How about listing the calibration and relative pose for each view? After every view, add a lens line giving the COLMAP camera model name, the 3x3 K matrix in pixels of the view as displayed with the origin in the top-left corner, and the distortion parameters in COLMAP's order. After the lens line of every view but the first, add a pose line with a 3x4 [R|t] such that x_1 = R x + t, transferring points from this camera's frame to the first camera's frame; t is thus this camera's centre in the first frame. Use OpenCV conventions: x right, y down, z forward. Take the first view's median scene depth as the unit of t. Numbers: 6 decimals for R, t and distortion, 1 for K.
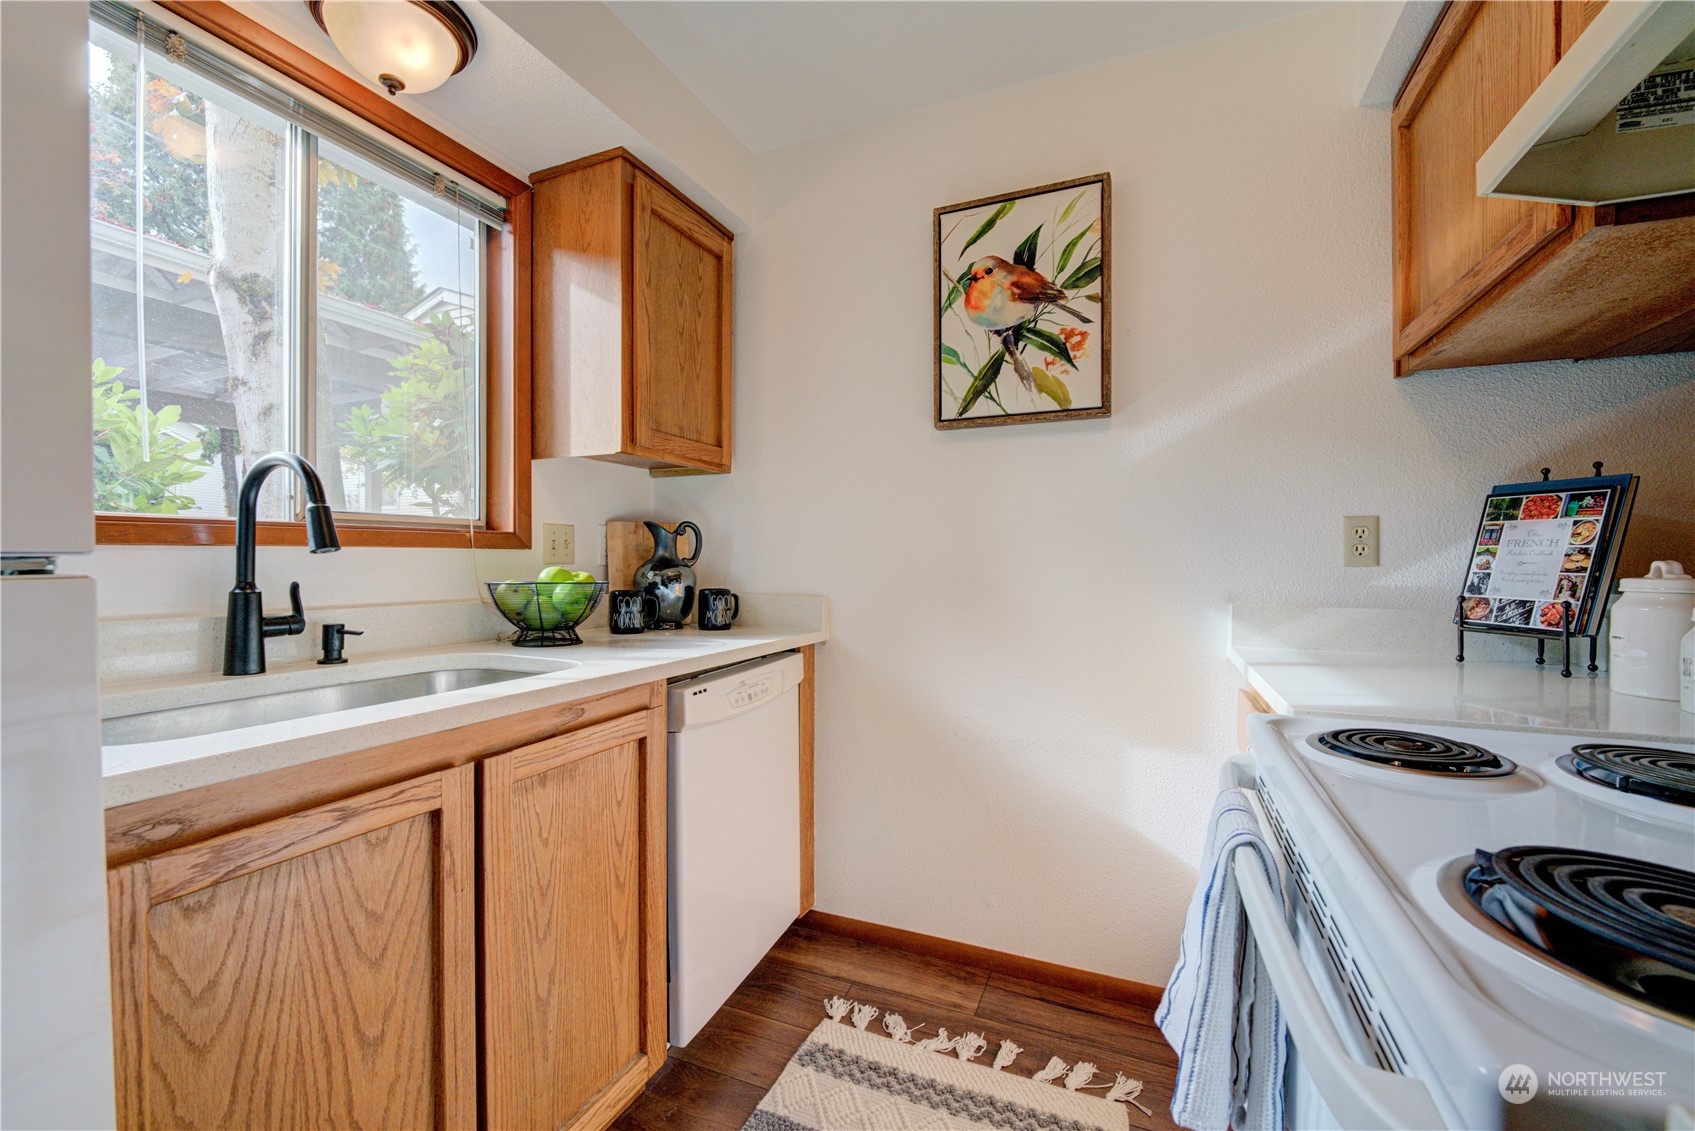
lens RADIAL K [[688.8, 0, 857.8], [0, 688.8, 569.4], [0, 0, 1]] dist [-0.010999, -0.001126]
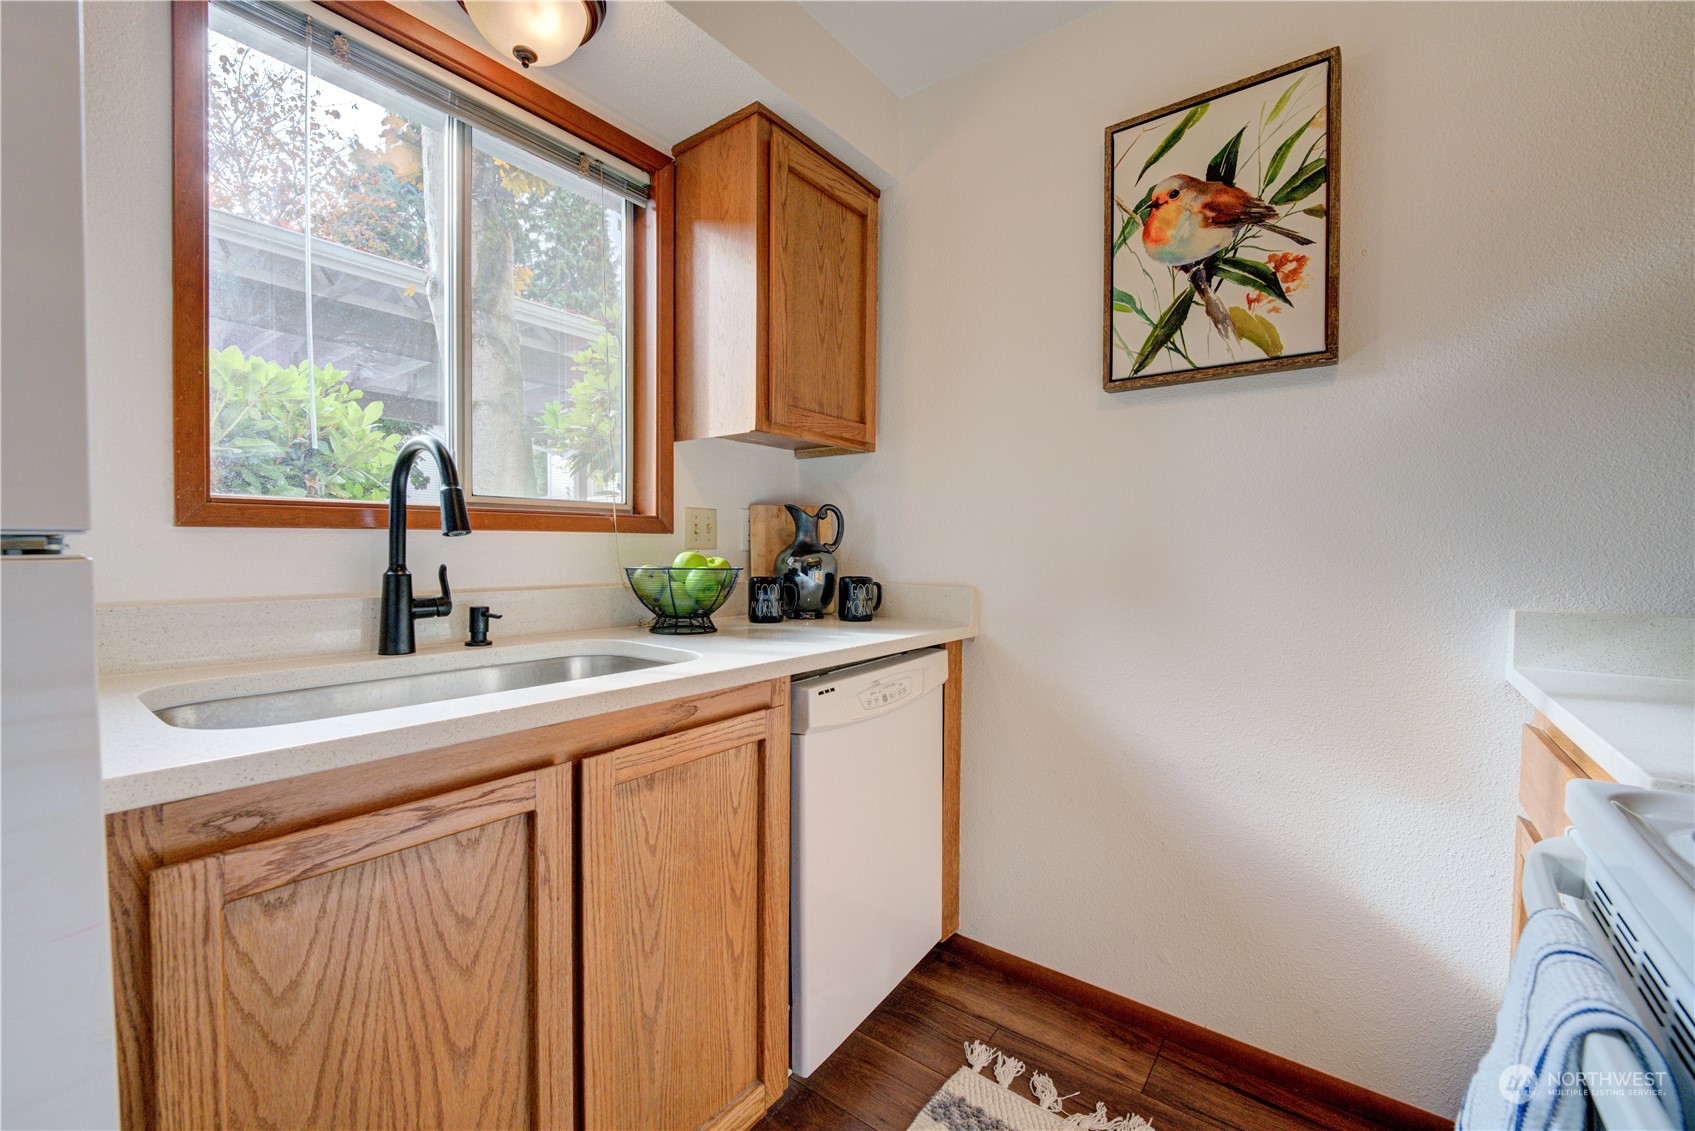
lens RADIAL K [[688.8, 0, 887.5], [0, 688.8, 567.0], [0, 0, 1]] dist [-0.010999, -0.001126]
pose [[0.978190, 0.011374, -0.207401, 0.033694], [-0.008320, 0.999844, 0.015591, 0.000053], [0.207546, -0.013525, 0.978132, 0.134461]]
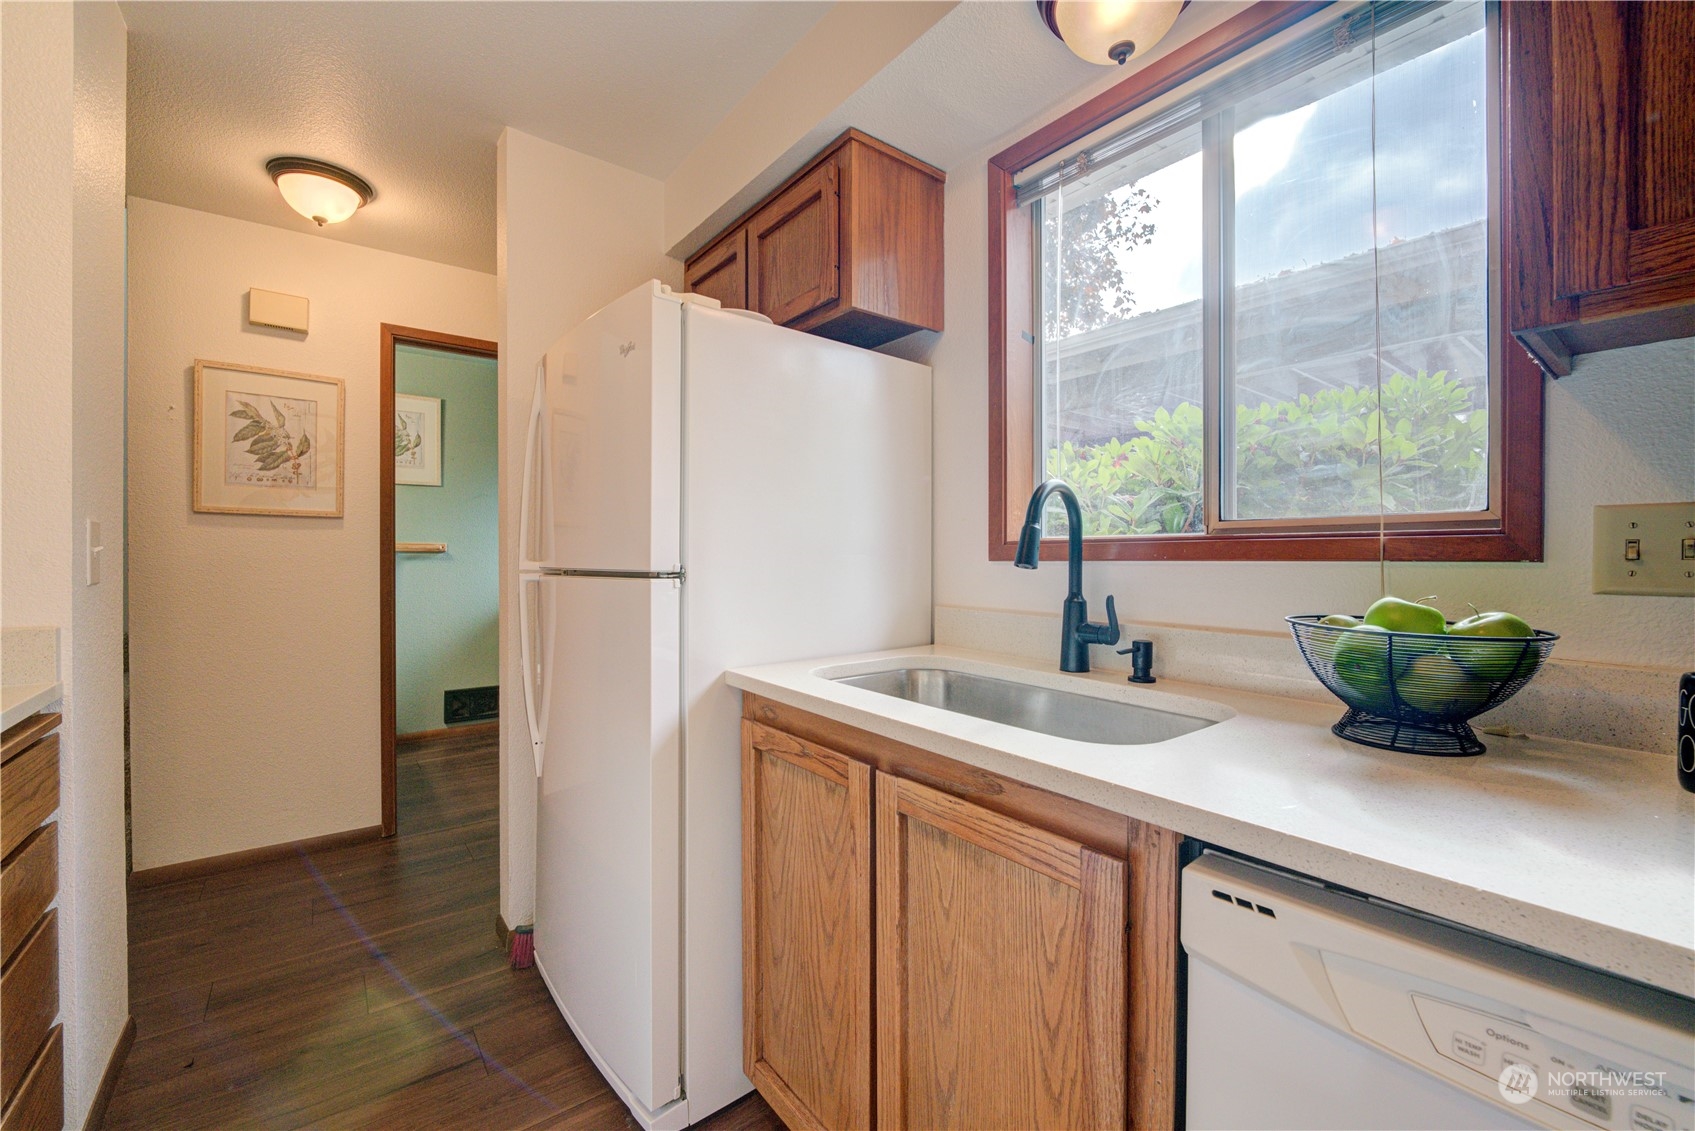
lens RADIAL K [[688.8, 0, 831.7], [0, 688.8, 560.8], [0, 0, 1]] dist [-0.010999, -0.001126]
pose [[-0.502640, 0.006278, -0.864473, 0.300629], [-0.014210, 0.999779, 0.015523, -0.042622], [0.864379, 0.020087, -0.502439, 1.121560]]
